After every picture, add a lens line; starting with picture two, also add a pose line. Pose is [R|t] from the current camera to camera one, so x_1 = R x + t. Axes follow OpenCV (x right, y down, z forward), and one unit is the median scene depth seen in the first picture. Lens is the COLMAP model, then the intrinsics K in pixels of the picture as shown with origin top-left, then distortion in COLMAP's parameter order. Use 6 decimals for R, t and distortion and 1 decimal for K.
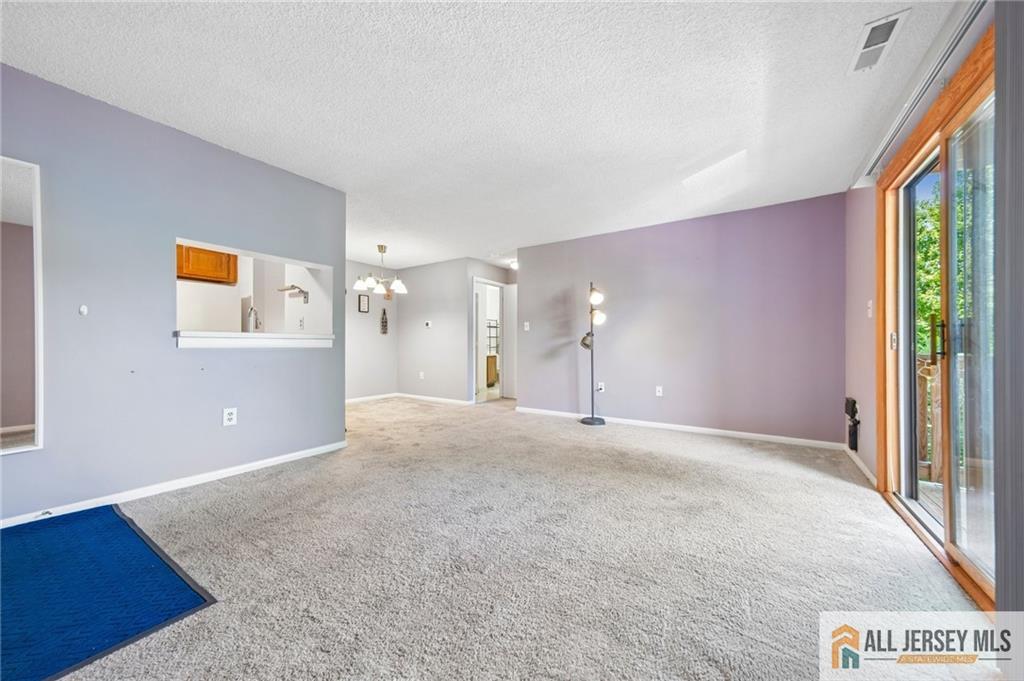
lens RADIAL K [[352.8, 0, 505.3], [0, 352.8, 343.0], [0, 0, 1]] dist [0.003109, 0.000376]
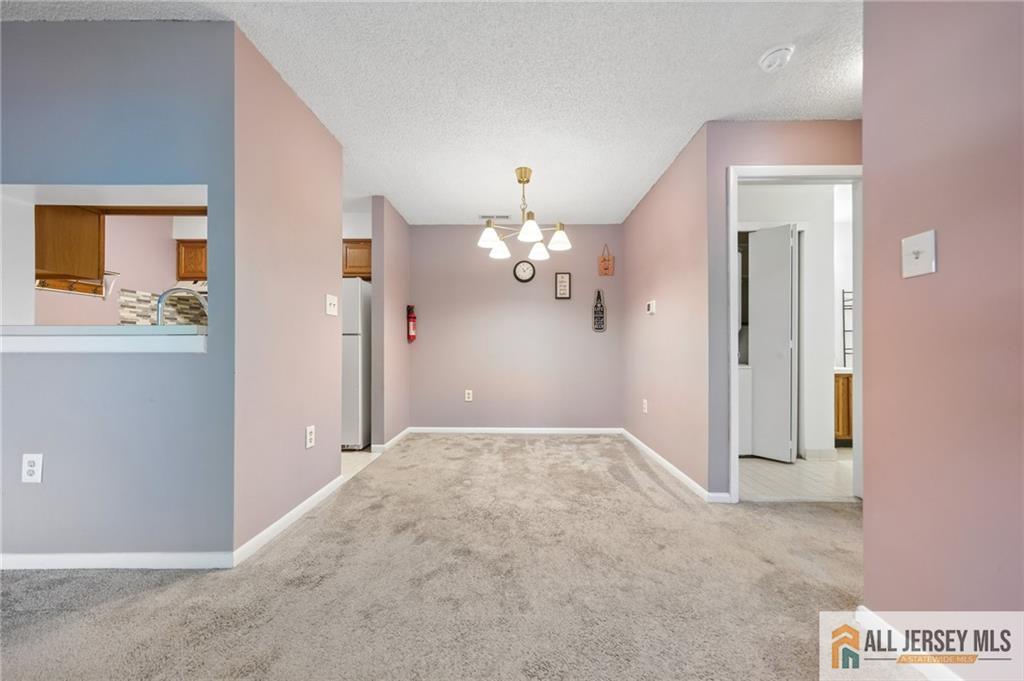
lens RADIAL K [[352.8, 0, 520.6], [0, 352.8, 344.9], [0, 0, 1]] dist [0.003109, 0.000376]
pose [[0.594292, -0.014757, -0.804114, 0.080321], [0.007483, 0.999890, -0.012819, 0.006499], [0.804215, 0.001601, 0.594337, 0.549402]]
